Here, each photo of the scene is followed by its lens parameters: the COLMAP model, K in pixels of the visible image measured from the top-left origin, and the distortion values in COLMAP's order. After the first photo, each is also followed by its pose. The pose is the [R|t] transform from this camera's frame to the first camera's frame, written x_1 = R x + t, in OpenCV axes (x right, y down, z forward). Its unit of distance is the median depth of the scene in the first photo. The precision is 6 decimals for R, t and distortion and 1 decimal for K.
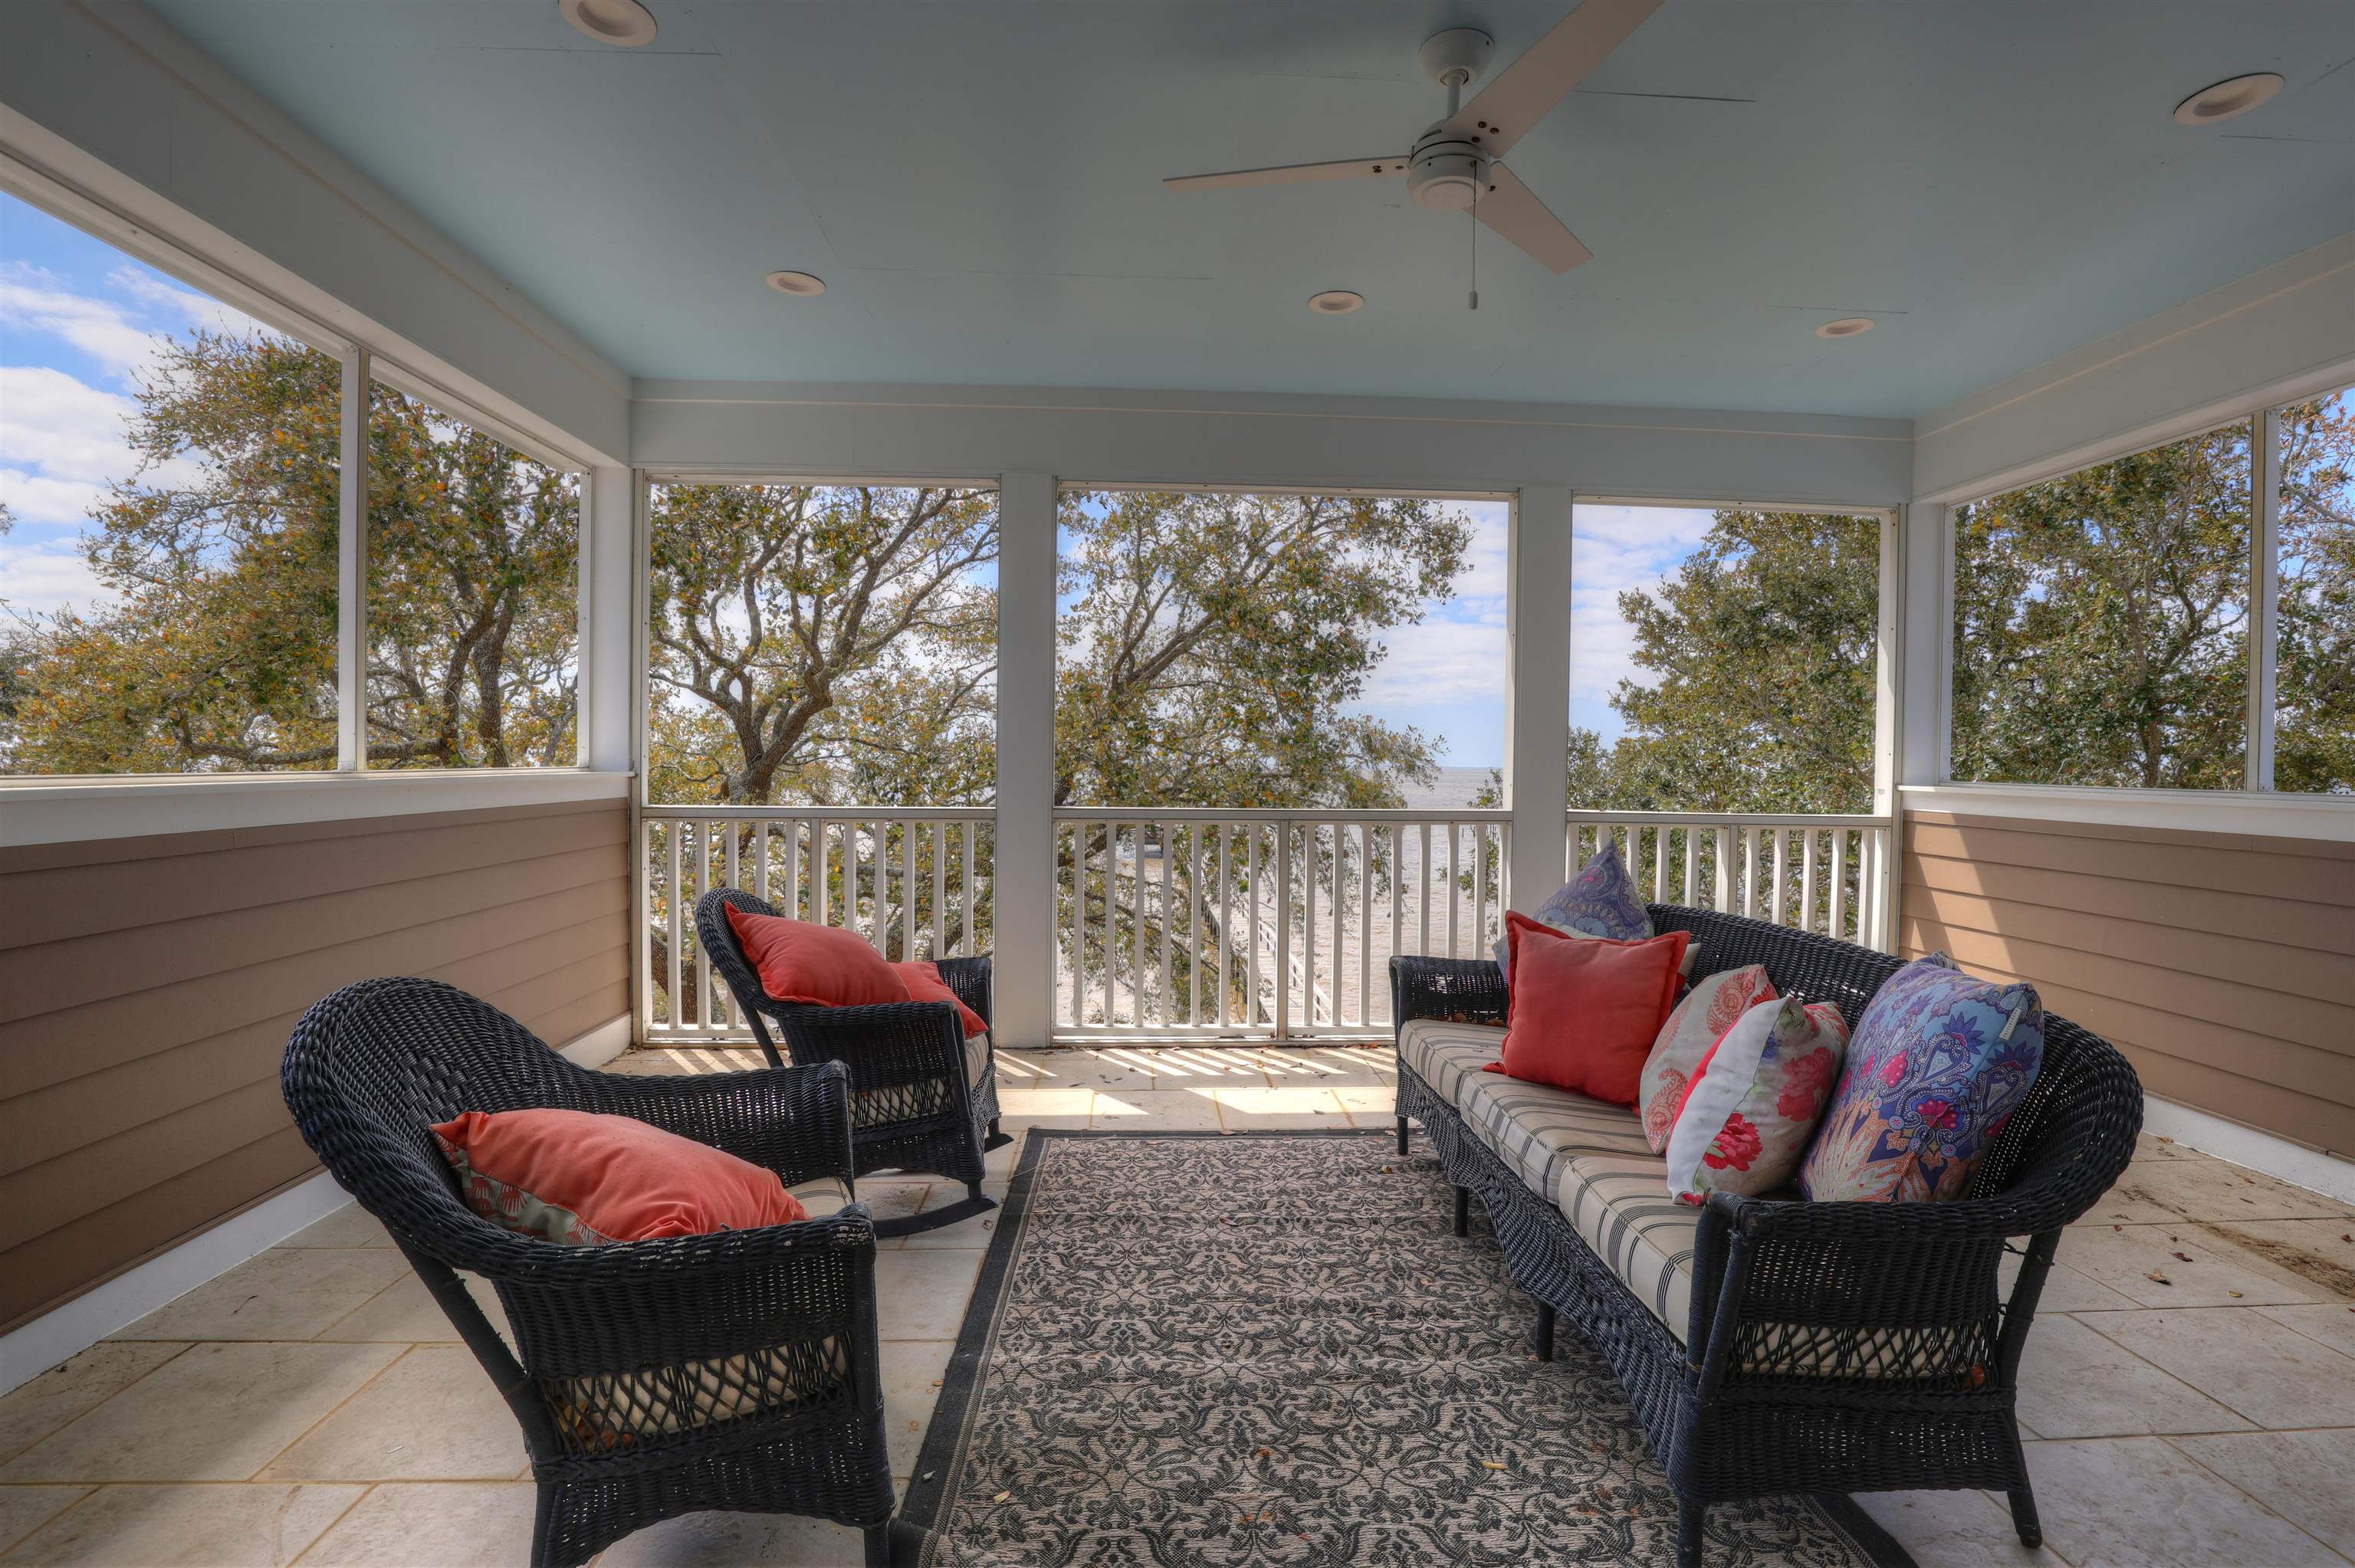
lens RADIAL K [[1080.3, 0, 1180.7], [0, 1080.3, 782.3], [0, 0, 1]] dist [-0.024198, 0.003131]
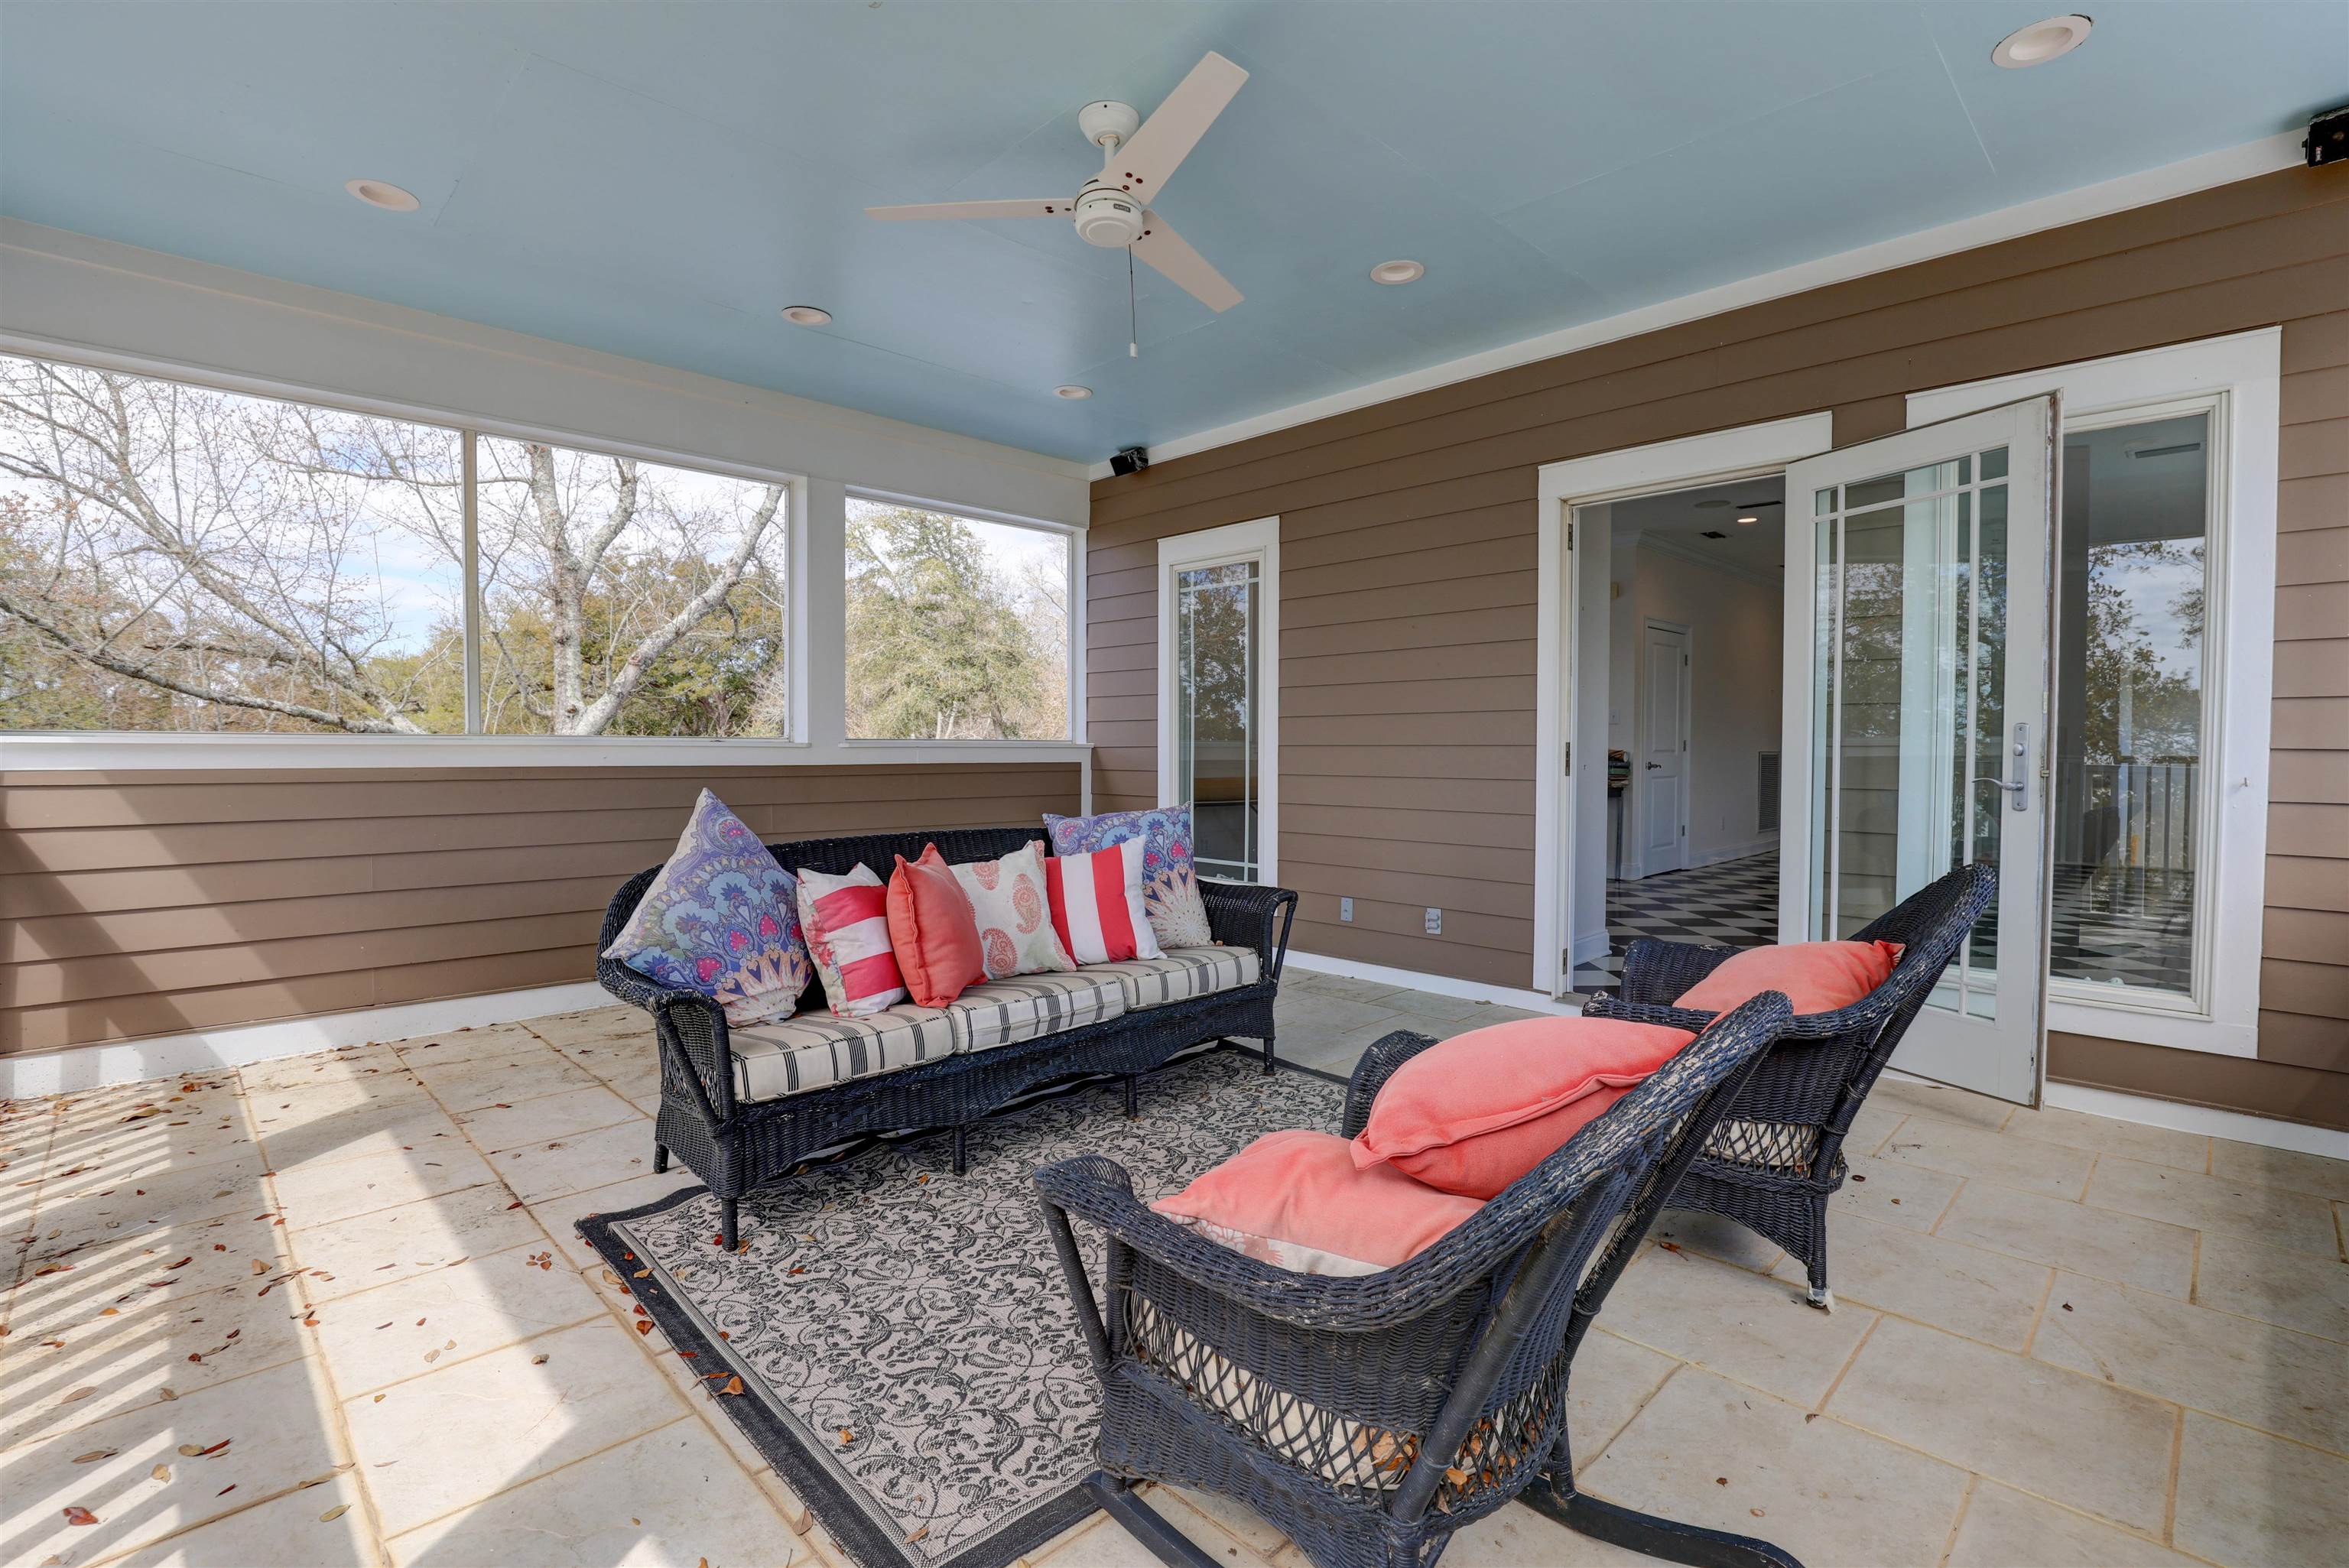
lens RADIAL K [[1077.6, 0, 1176.4], [0, 1077.6, 778.0], [0, 0, 1]] dist [-0.024198, 0.003131]
pose [[-0.664099, -0.036076, 0.746774, -0.398650], [0.000287, 0.998823, 0.048508, -0.003481], [-0.747645, 0.032428, -0.663307, 0.962002]]
